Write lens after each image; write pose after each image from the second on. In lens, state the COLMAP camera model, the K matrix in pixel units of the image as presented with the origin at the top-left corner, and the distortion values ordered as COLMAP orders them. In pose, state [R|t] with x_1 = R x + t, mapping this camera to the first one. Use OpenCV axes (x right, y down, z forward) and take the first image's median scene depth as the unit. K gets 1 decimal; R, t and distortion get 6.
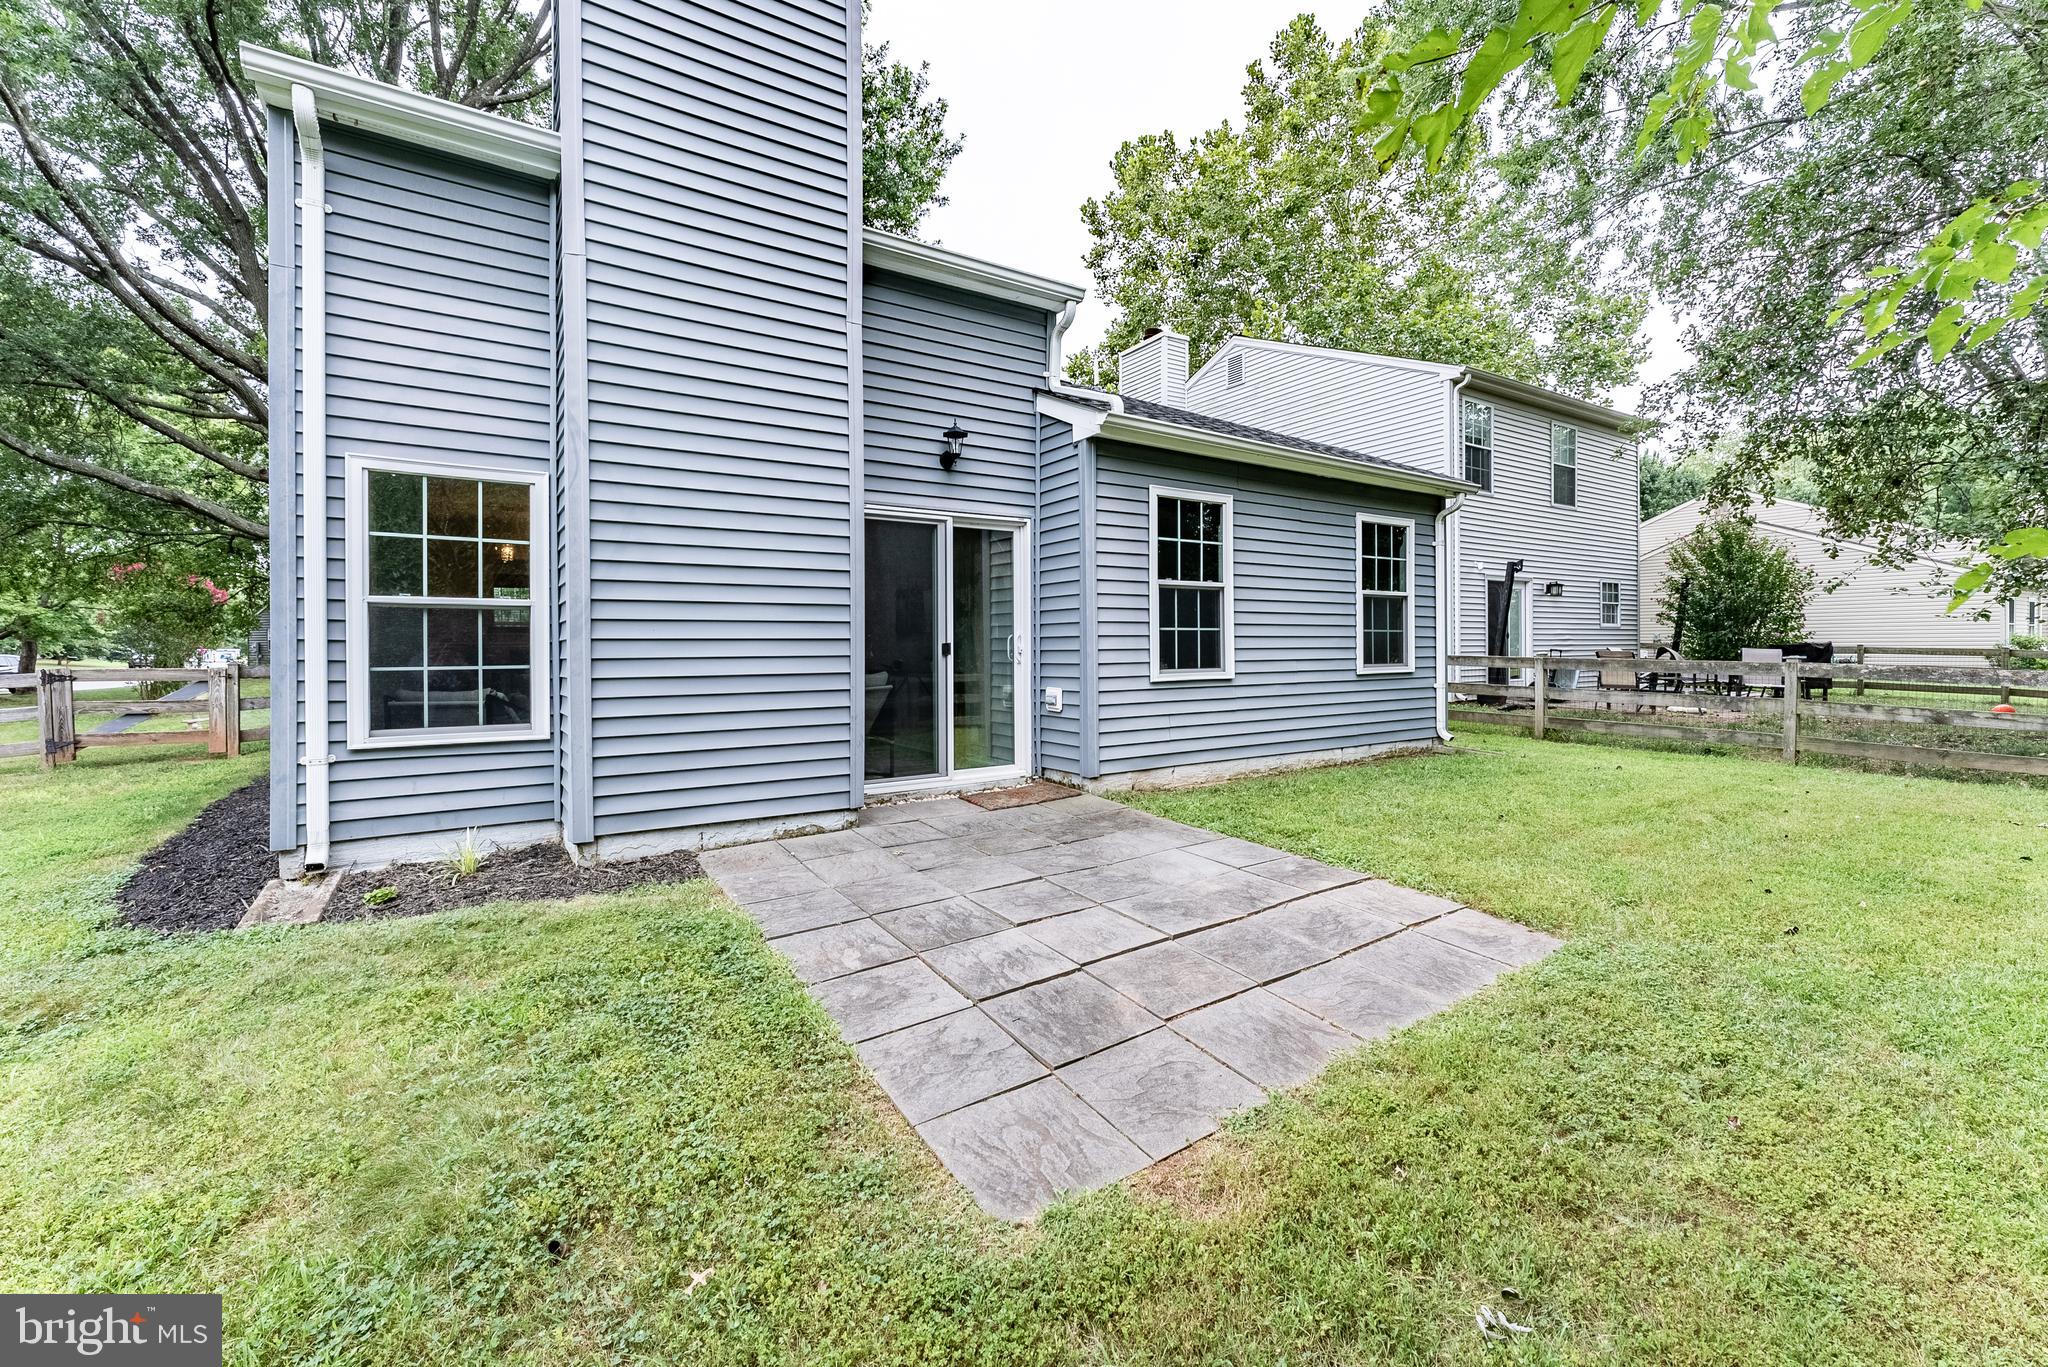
lens RADIAL K [[863.1, 0, 971.0], [0, 863.1, 662.0], [0, 0, 1]] dist [0.000089, 0.000158]
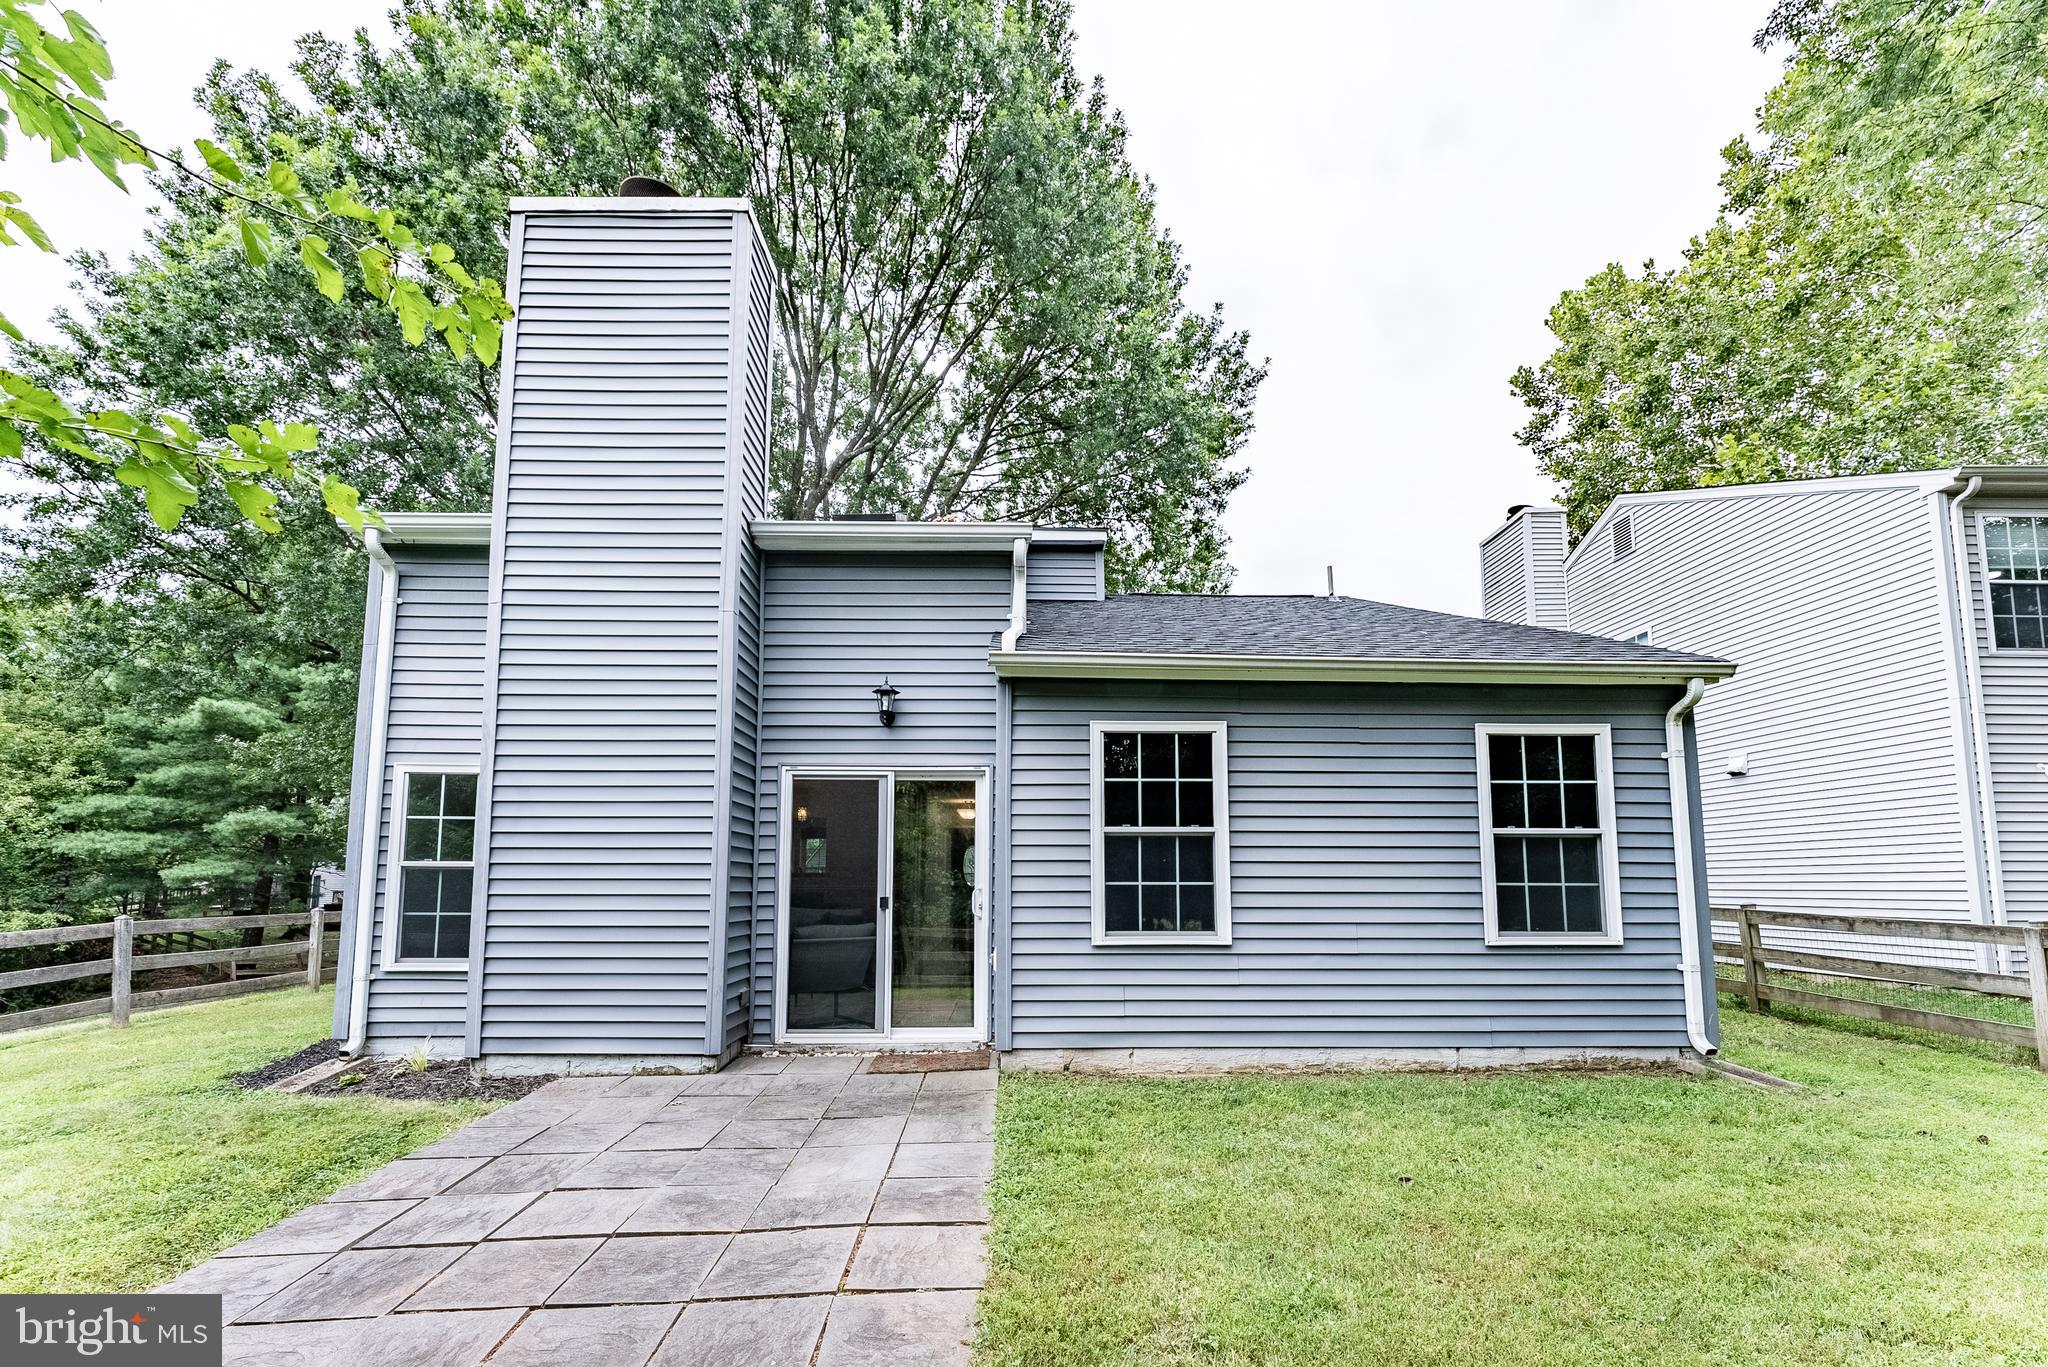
lens RADIAL K [[863.1, 0, 1025.5], [0, 863.1, 809.3], [0, 0, 1]] dist [-0.000562, 0.000209]
pose [[0.852309, -0.038014, -0.521656, 0.583057], [-0.015901, 0.995011, -0.098489, -0.025058], [0.522797, 0.092237, 0.847452, 0.210702]]
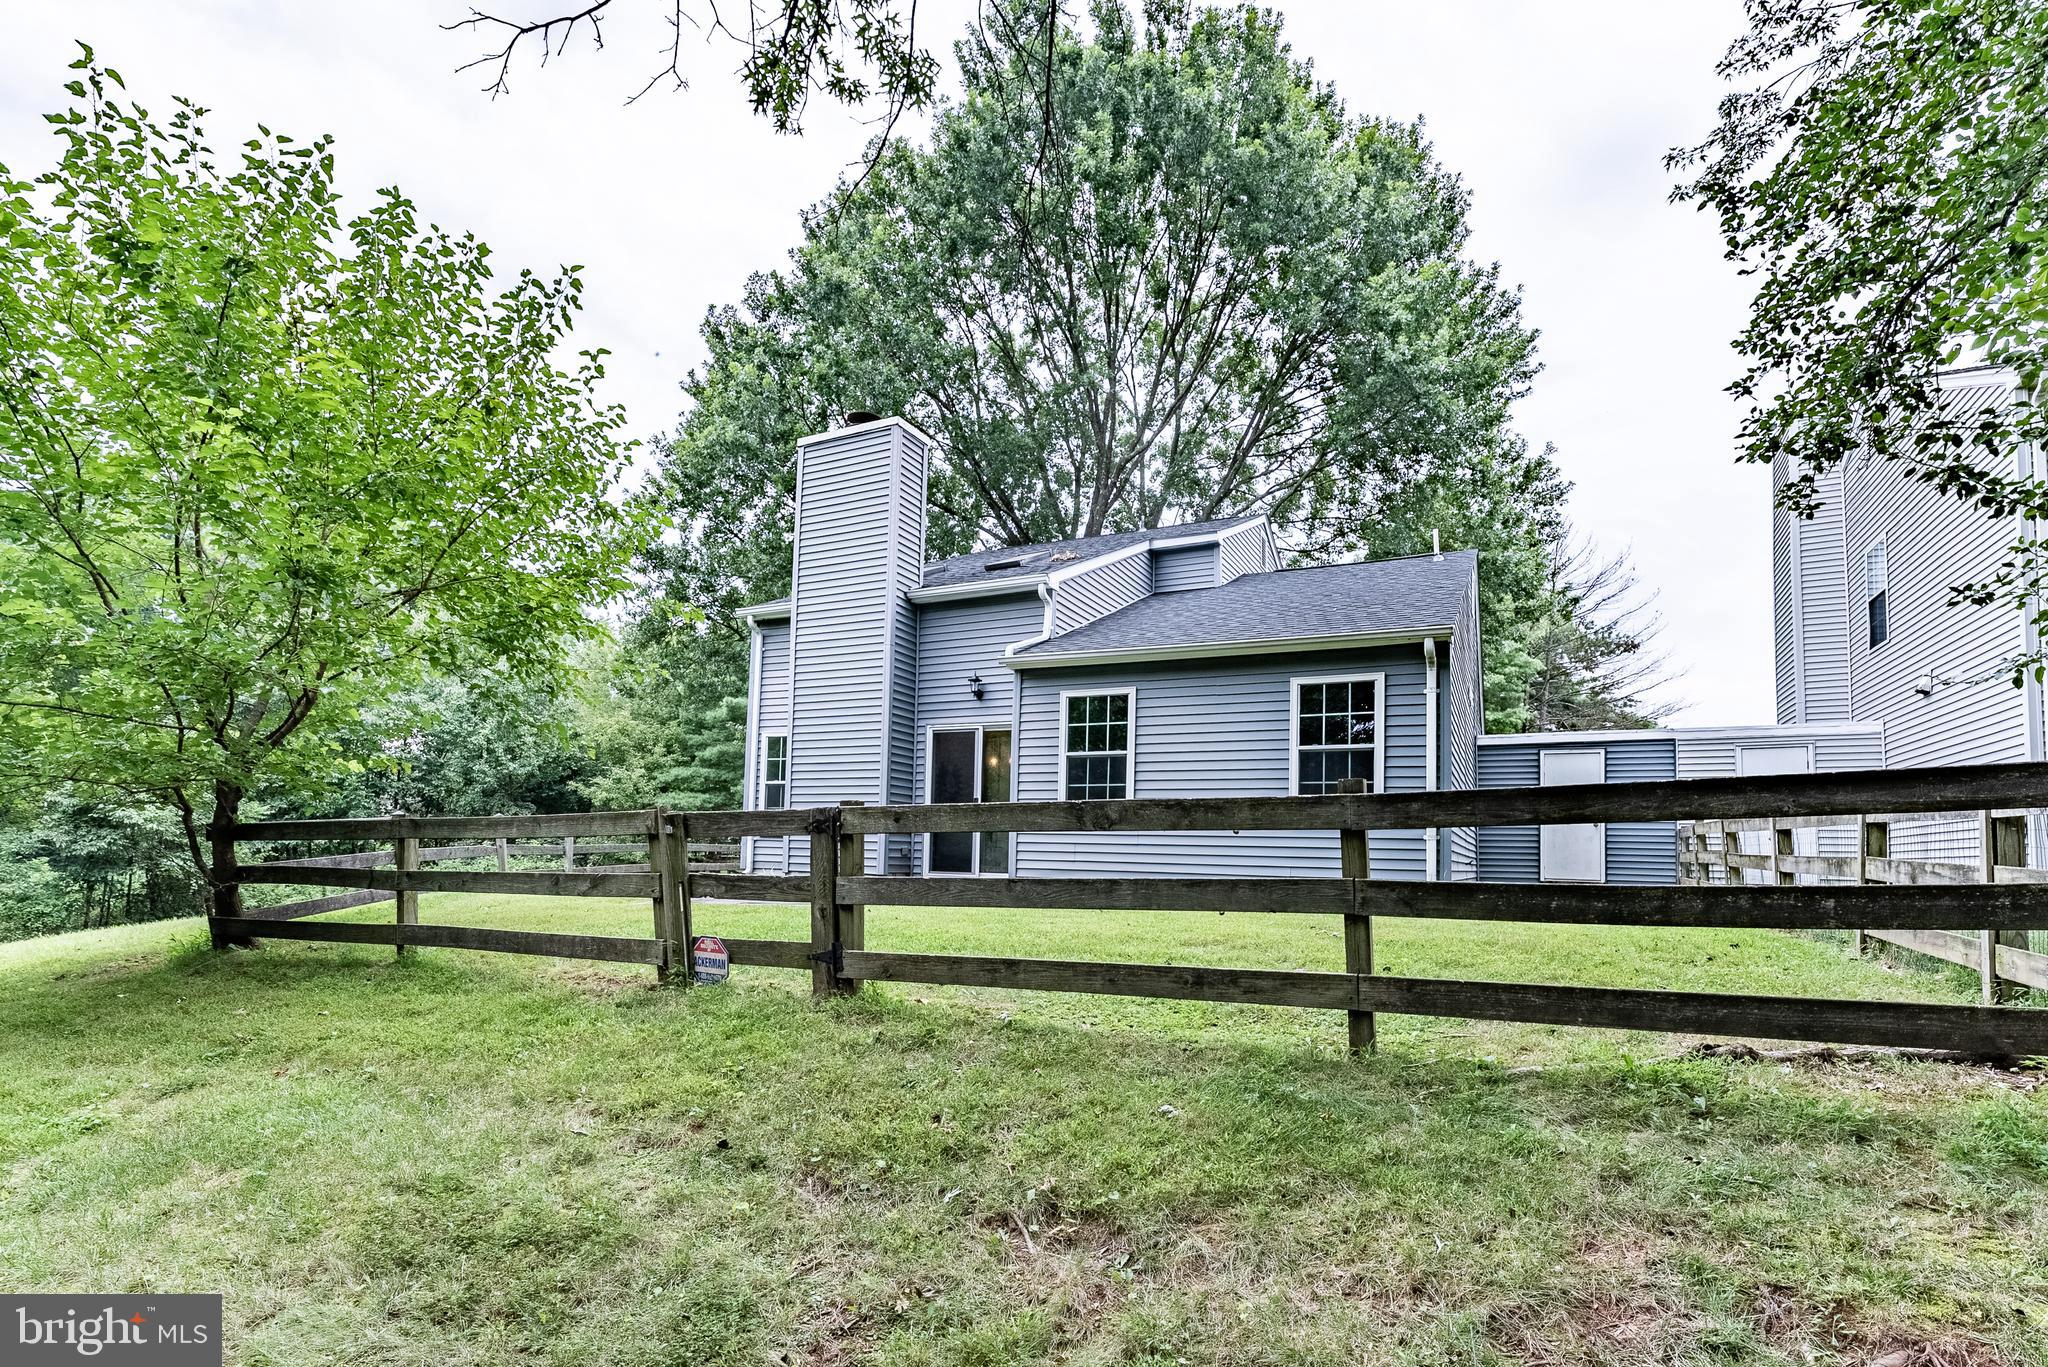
lens RADIAL K [[982.0, 0, 1022.0], [0, 982.0, 808.4], [0, 0, 1]] dist [-0.002001, -0.000155]
pose [[0.501944, -0.023780, -0.864573, 1.594562], [-0.045385, 0.997521, -0.053786, 0.093564], [0.863709, 0.066236, 0.499620, 0.082905]]
